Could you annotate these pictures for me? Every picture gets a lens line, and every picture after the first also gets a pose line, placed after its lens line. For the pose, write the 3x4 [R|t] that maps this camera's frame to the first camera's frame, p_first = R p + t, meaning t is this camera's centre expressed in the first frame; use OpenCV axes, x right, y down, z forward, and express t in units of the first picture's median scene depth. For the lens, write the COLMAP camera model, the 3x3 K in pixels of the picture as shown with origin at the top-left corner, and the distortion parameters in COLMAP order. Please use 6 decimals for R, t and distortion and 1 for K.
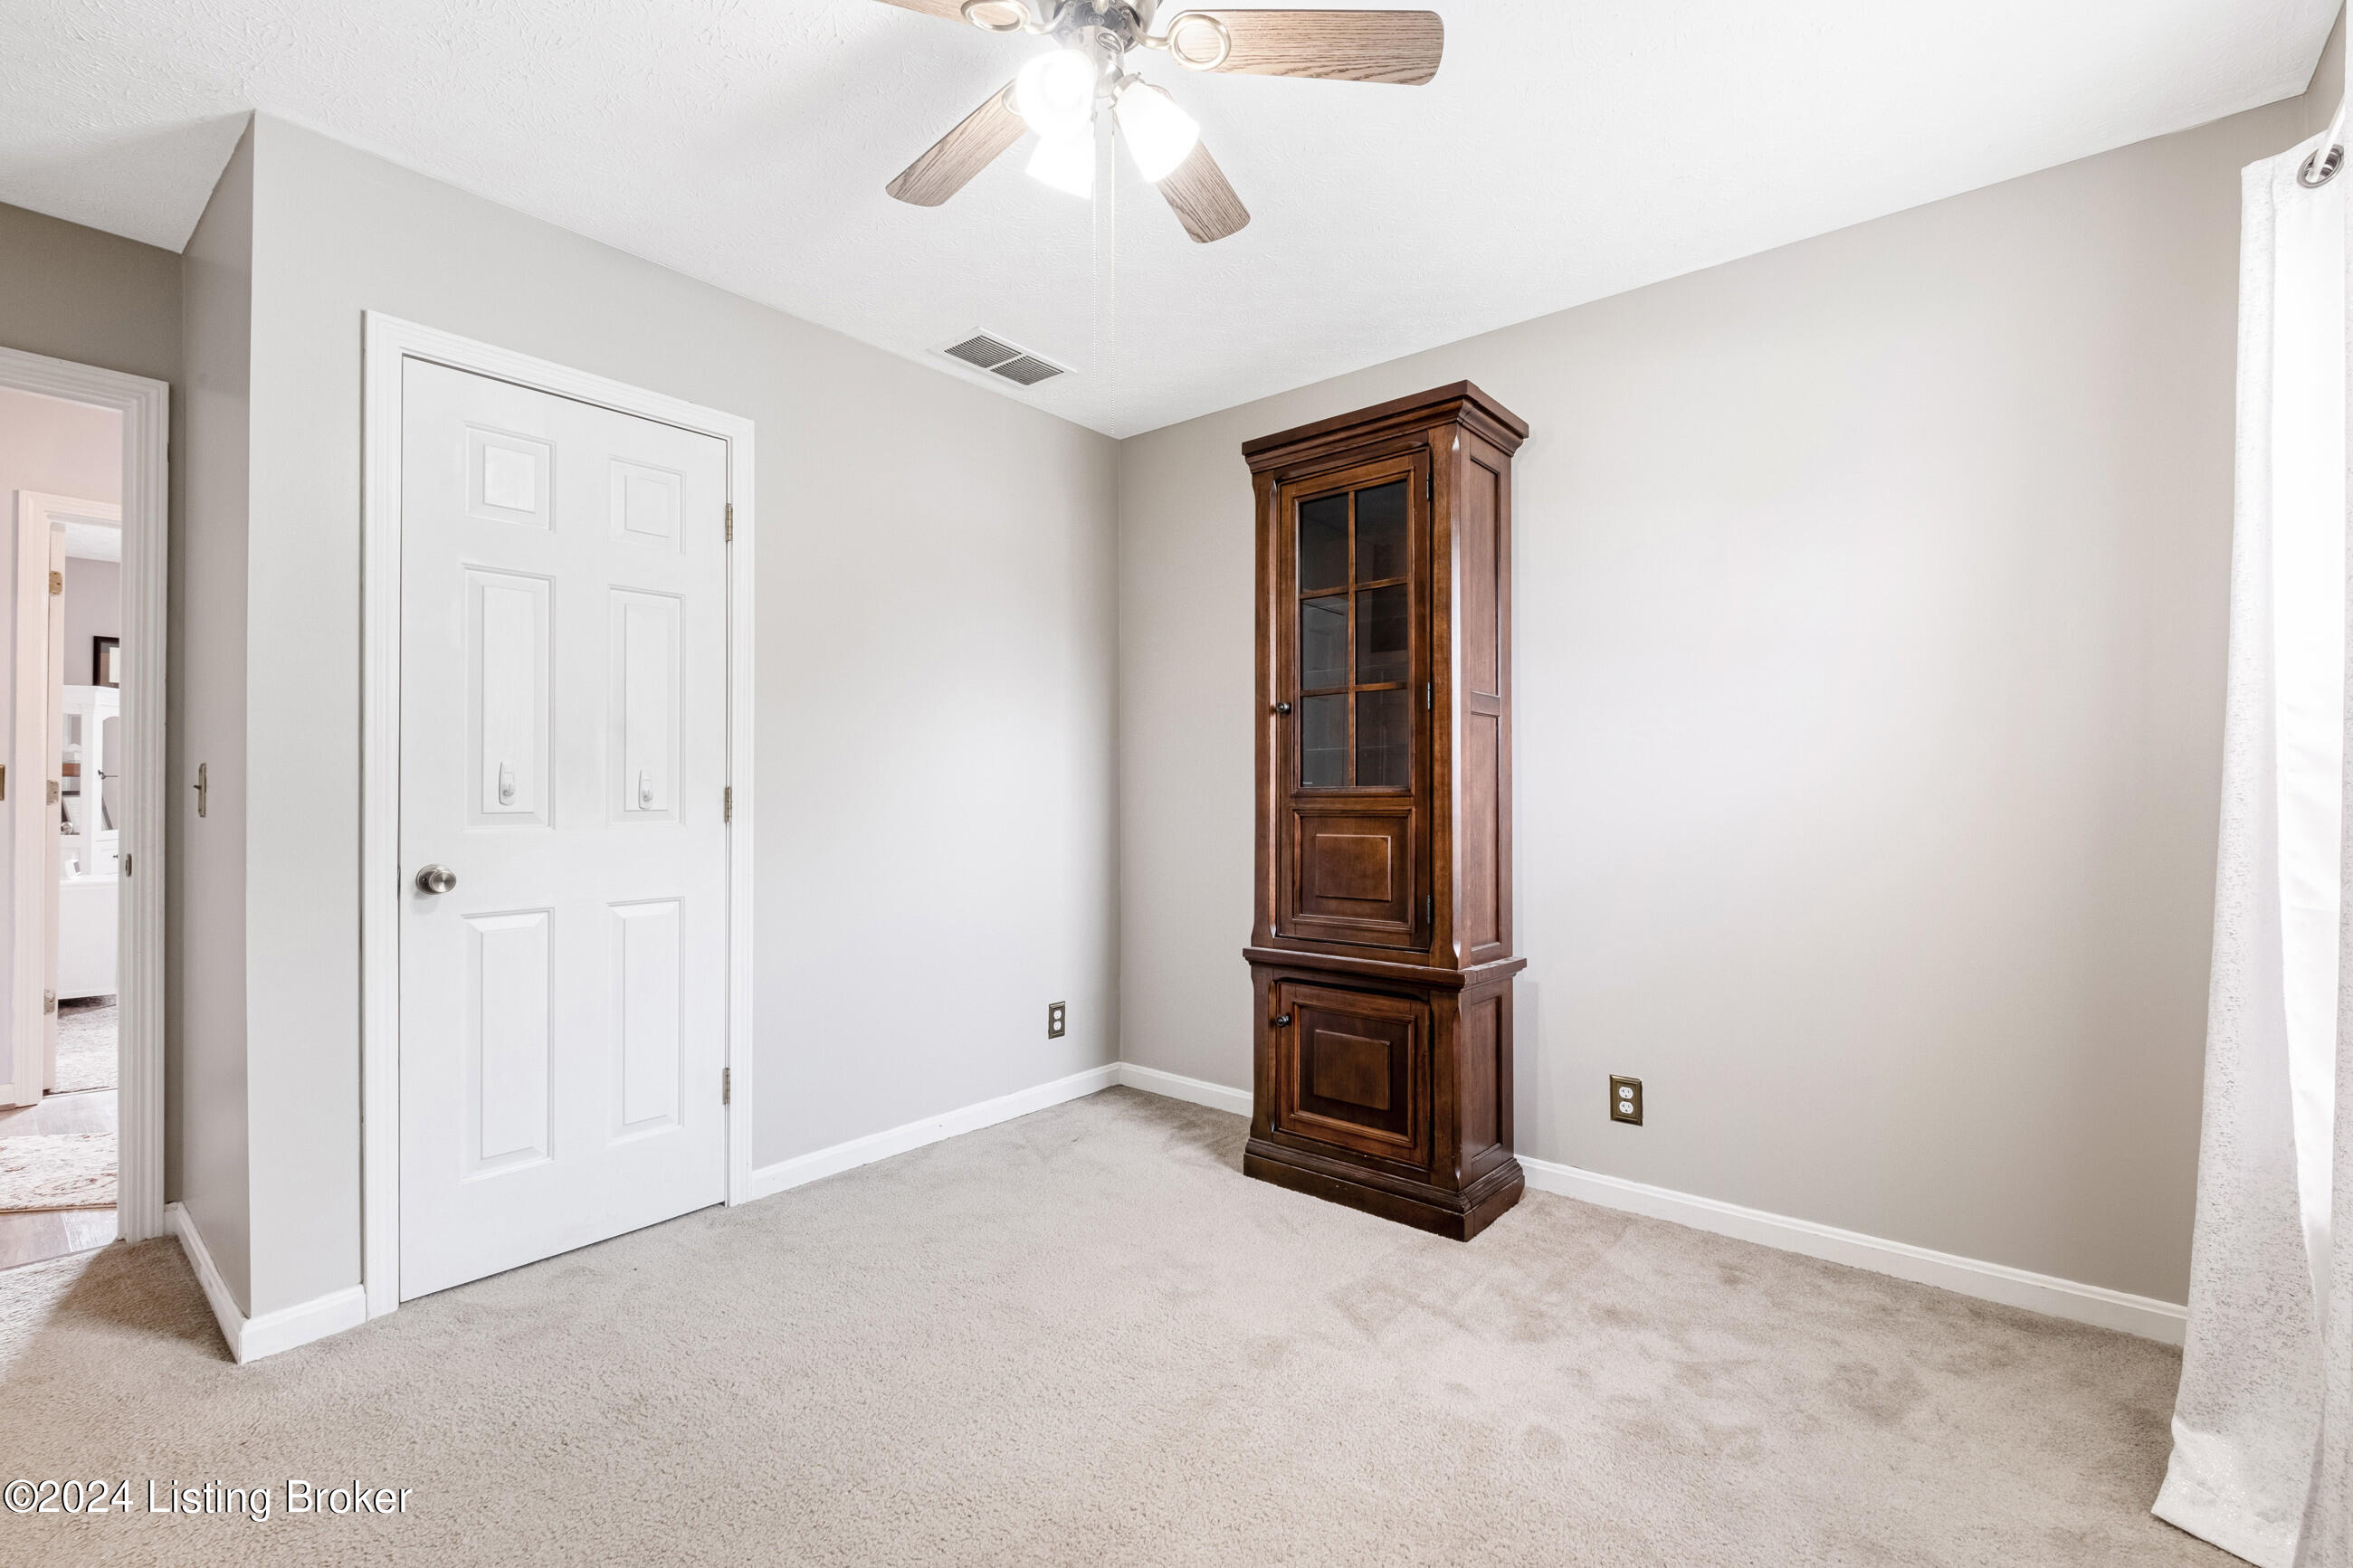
lens RADIAL K [[1041.9, 0, 1174.0], [0, 1041.9, 789.1], [0, 0, 1]] dist [0.001491, -0.004550]
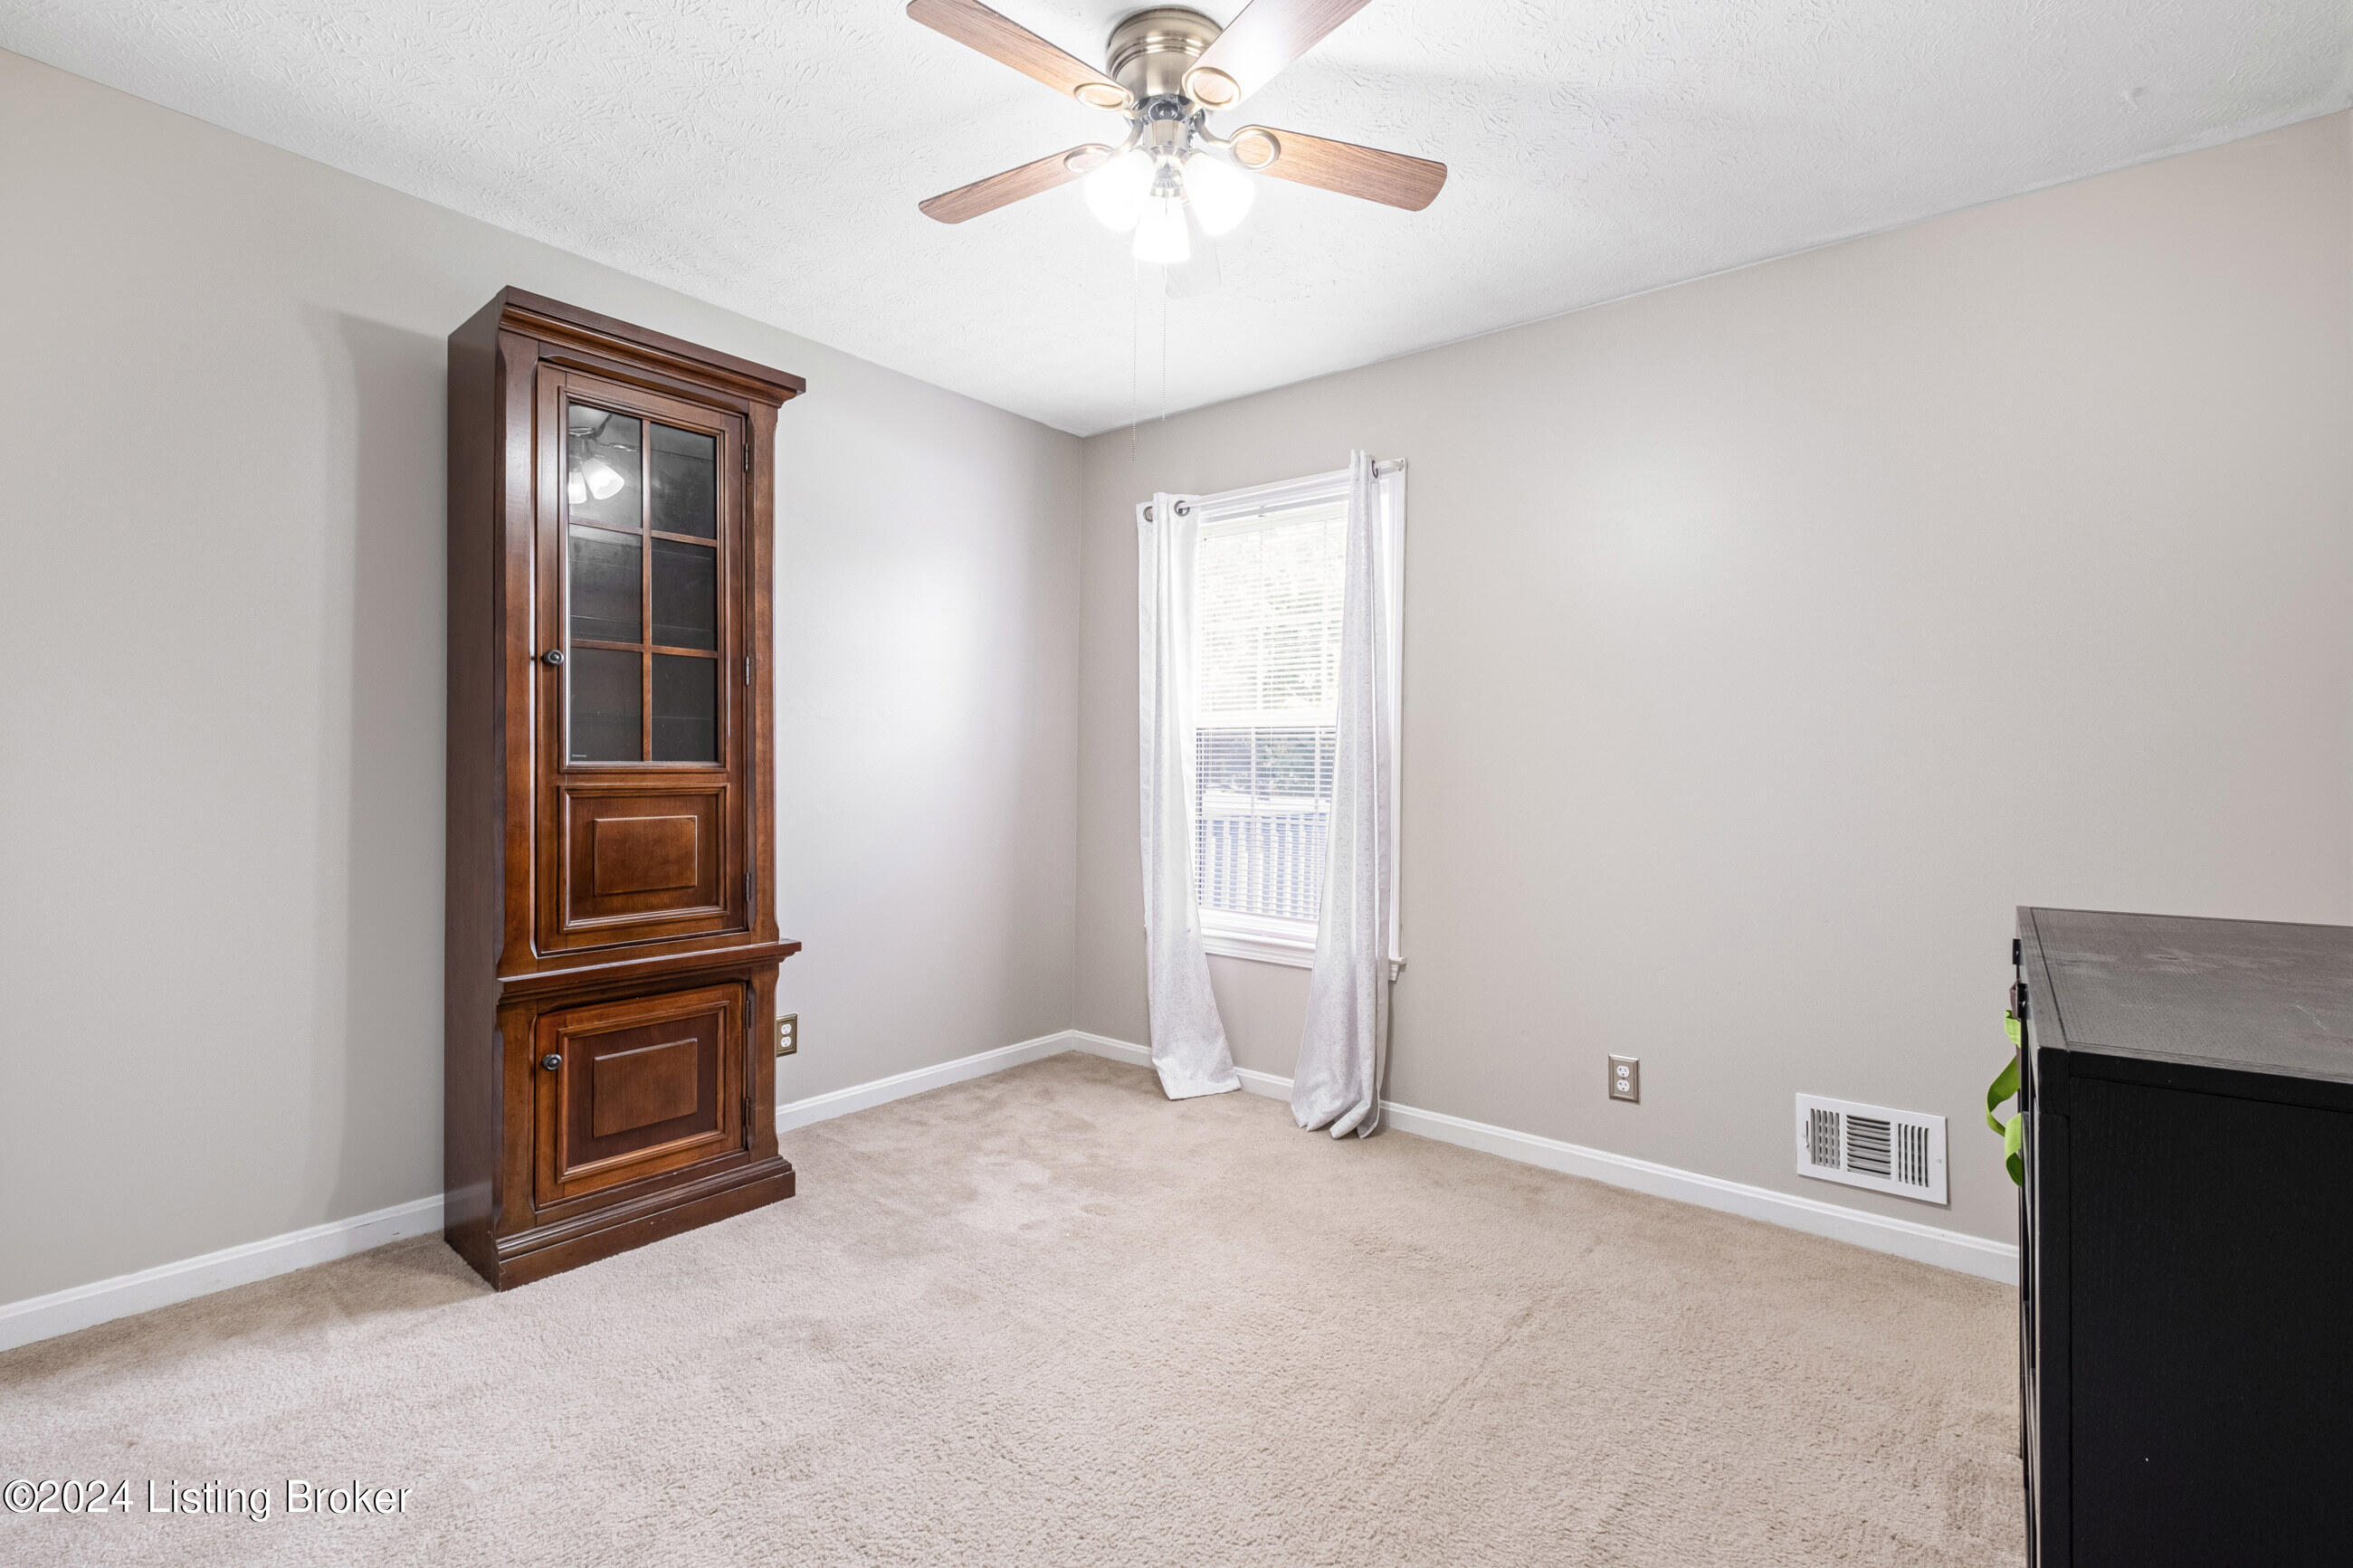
lens RADIAL K [[1041.9, 0, 1175.3], [0, 1041.9, 777.6], [0, 0, 1]] dist [0.001491, -0.004550]
pose [[-0.024252, -0.004323, 0.999697, -0.727065], [-0.010790, 0.999934, 0.004062, 0.002806], [-0.999648, -0.010688, -0.024297, 0.597824]]
